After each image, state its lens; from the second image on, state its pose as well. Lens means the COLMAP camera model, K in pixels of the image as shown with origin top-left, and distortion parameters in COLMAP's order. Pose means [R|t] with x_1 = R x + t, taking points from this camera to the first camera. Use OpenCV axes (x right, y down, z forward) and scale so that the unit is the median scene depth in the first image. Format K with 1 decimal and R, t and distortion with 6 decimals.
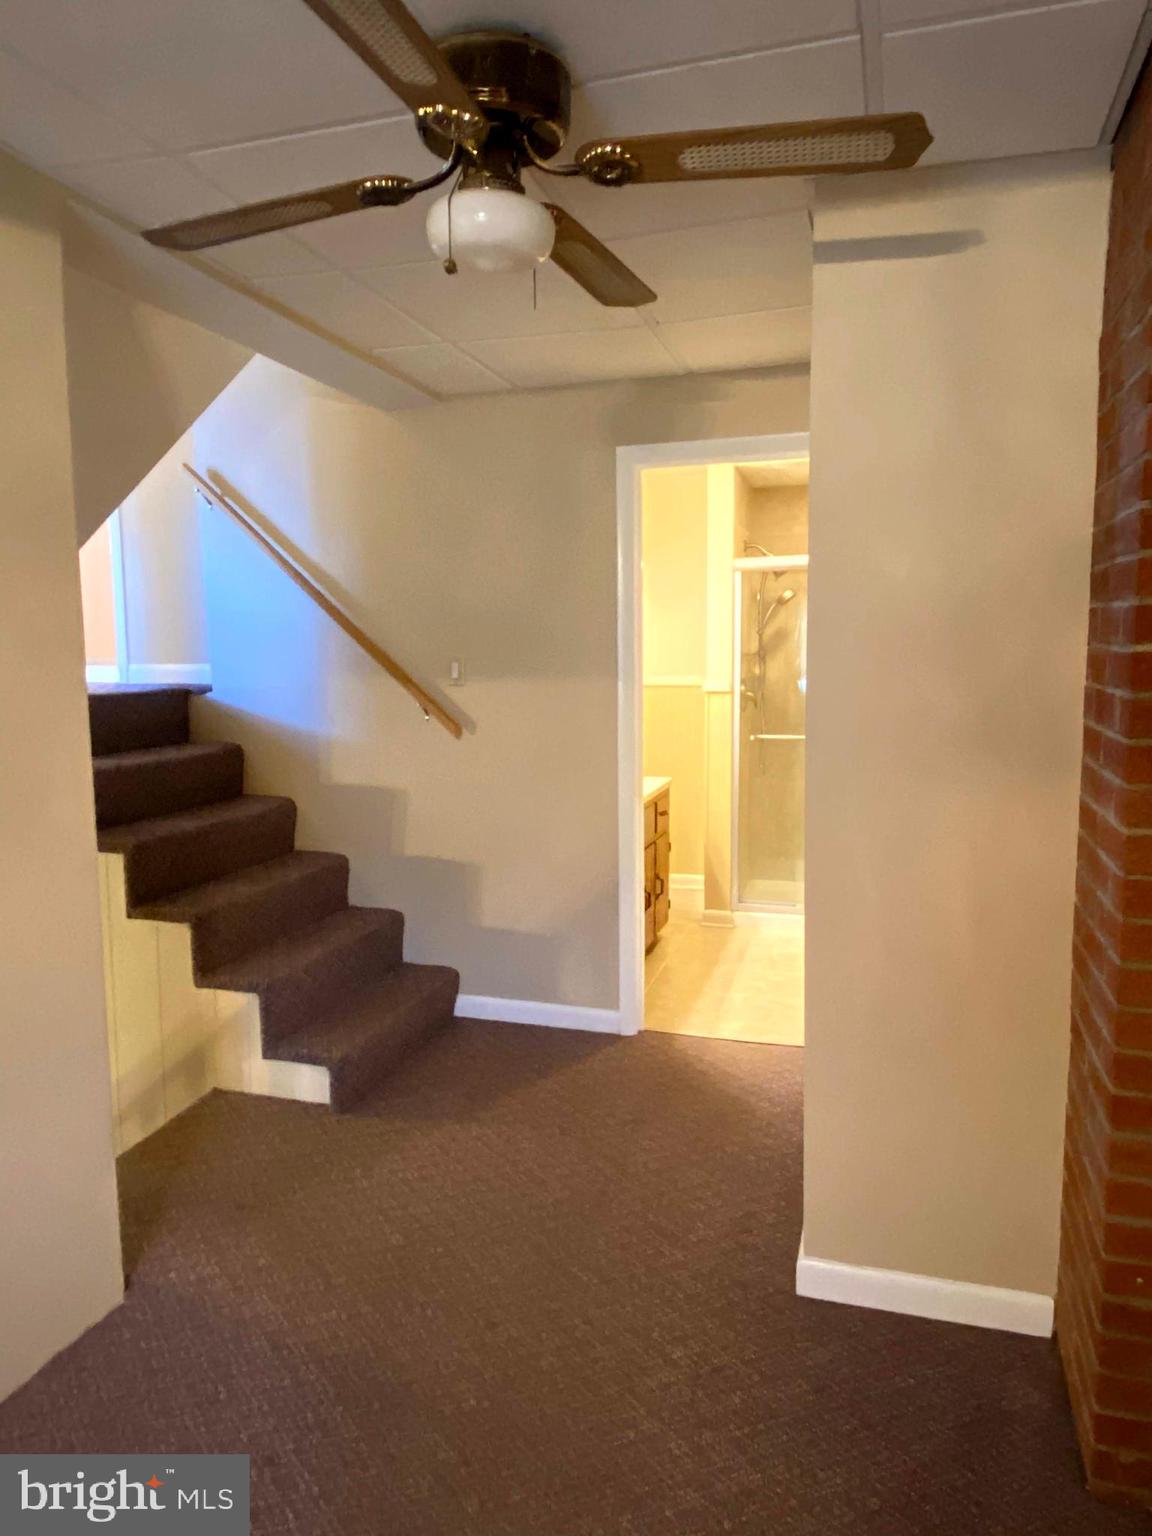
lens RADIAL K [[1015.8, 0, 580.7], [0, 1015.8, 765.4], [0, 0, 1]] dist [0.043113, 0.000119]
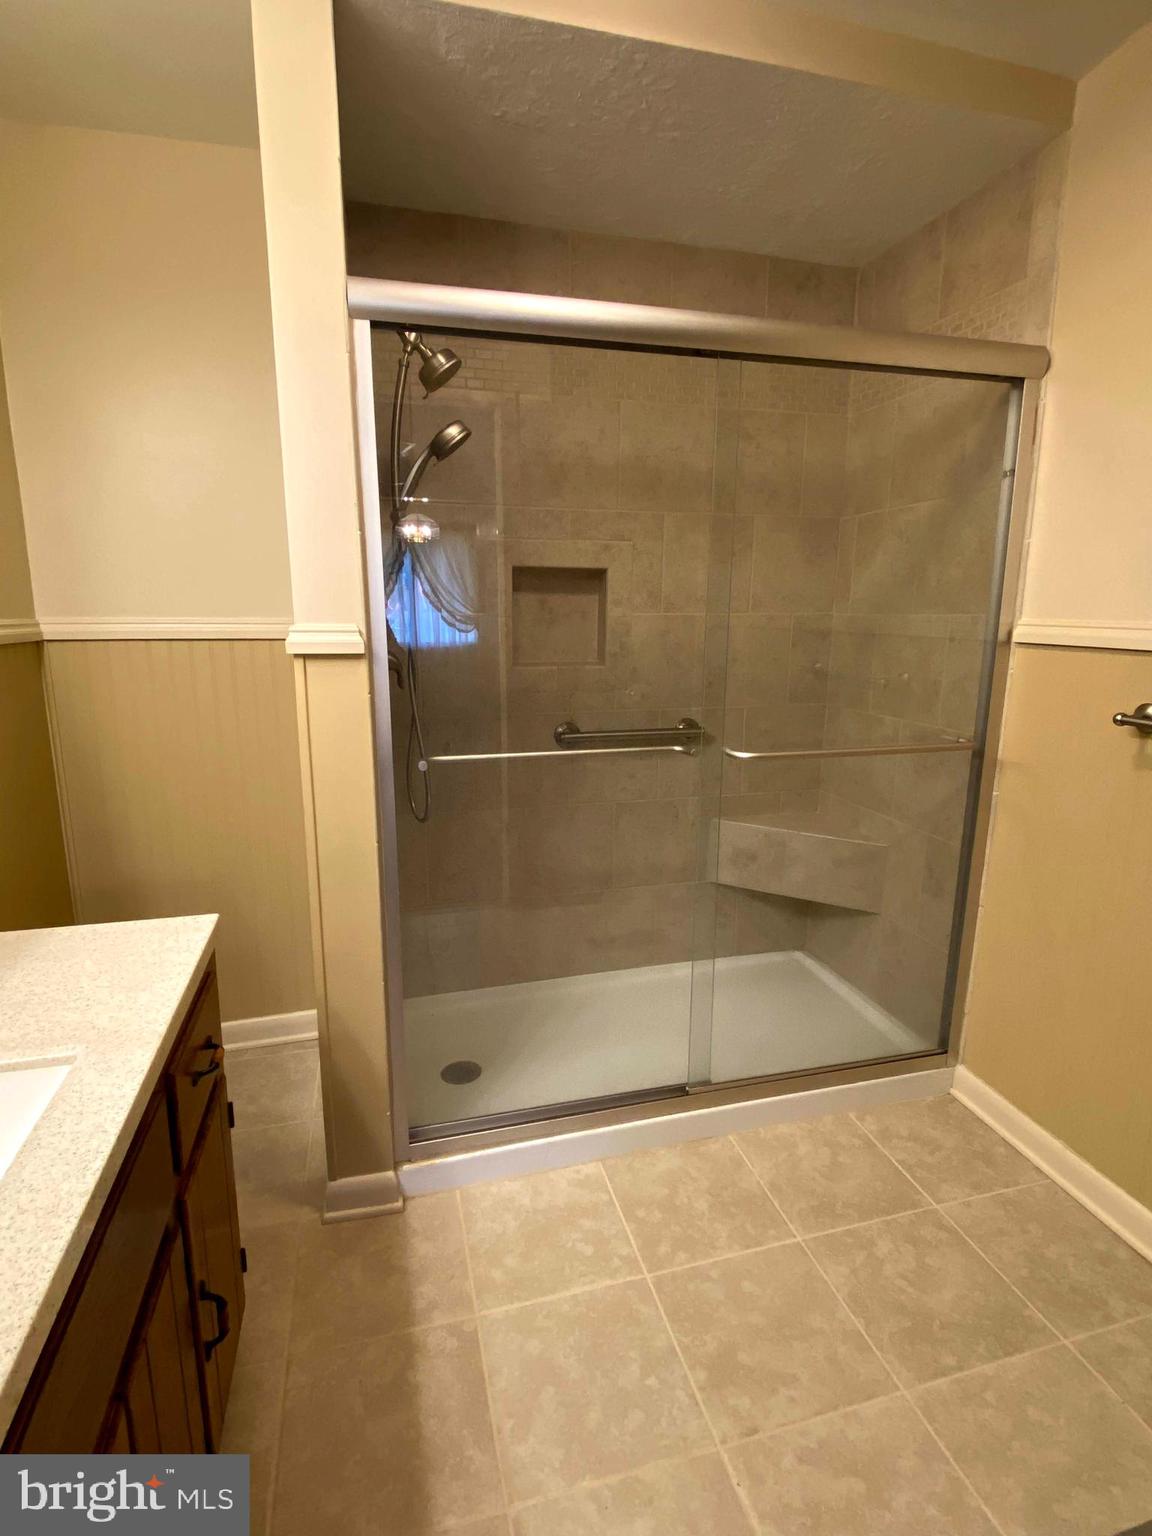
lens RADIAL K [[774.8, 0, 578.4], [0, 774.8, 765.3], [0, 0, 1]] dist [0.053562, -0.037166]
pose [[0.850561, -0.092725, 0.517637, 0.058933], [0.044823, 0.993533, 0.104322, -0.057173], [-0.523962, -0.065531, 0.849217, 0.698222]]
